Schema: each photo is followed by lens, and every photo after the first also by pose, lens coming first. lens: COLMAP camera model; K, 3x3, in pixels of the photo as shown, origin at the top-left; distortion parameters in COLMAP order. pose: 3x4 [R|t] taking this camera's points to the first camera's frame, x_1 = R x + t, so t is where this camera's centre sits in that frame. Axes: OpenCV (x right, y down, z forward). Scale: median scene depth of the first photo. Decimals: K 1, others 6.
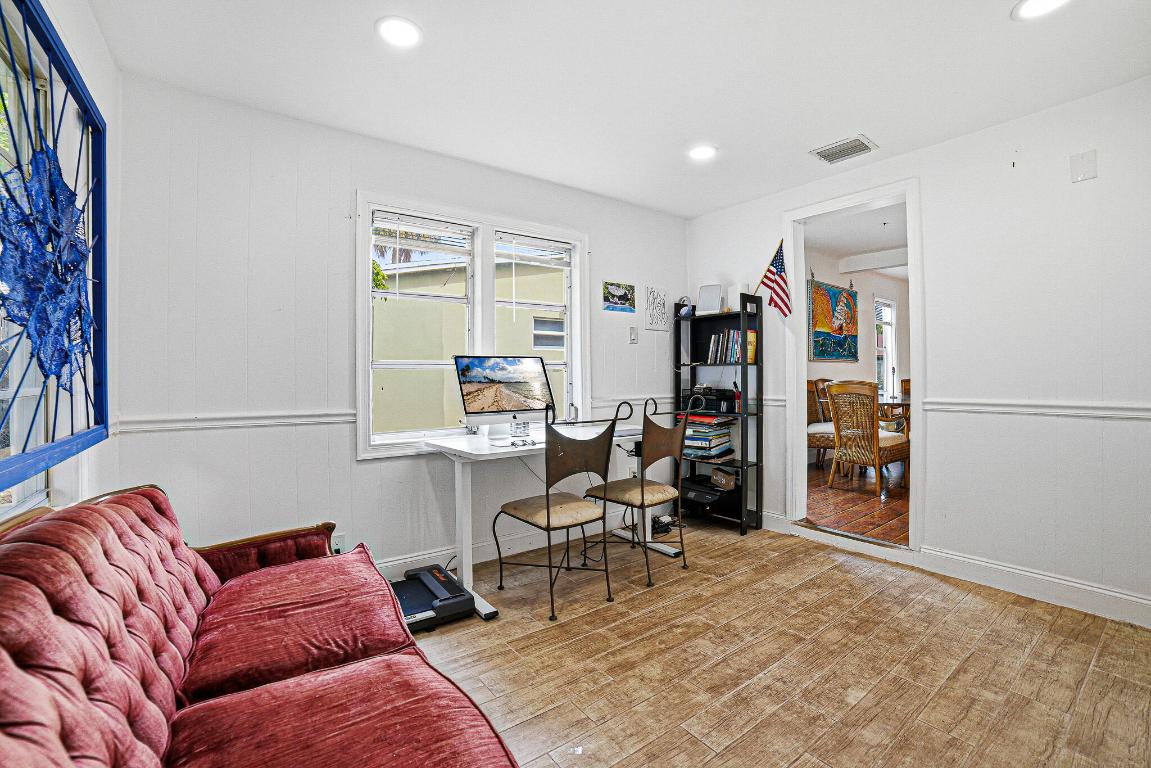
lens RADIAL K [[491.5, 0, 575.5], [0, 491.5, 384.0], [0, 0, 1]] dist [-0.001081, -0.000077]
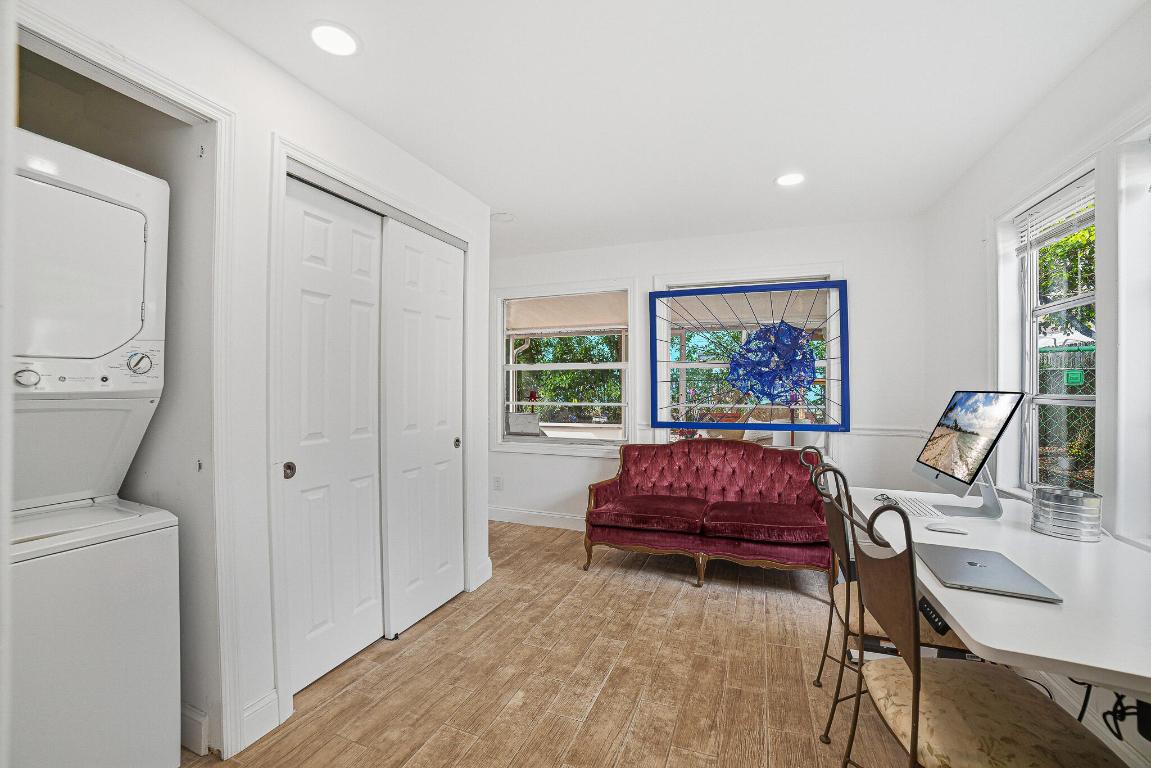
lens RADIAL K [[463.8, 0, 575.5], [0, 463.8, 384.0], [0, 0, 1]] dist [-0.000308, -0.000006]
pose [[-0.841480, -0.010376, -0.540188, 0.991773], [-0.012005, 0.999928, -0.000505, -0.068234], [0.540155, 0.006060, -0.841544, 1.873556]]
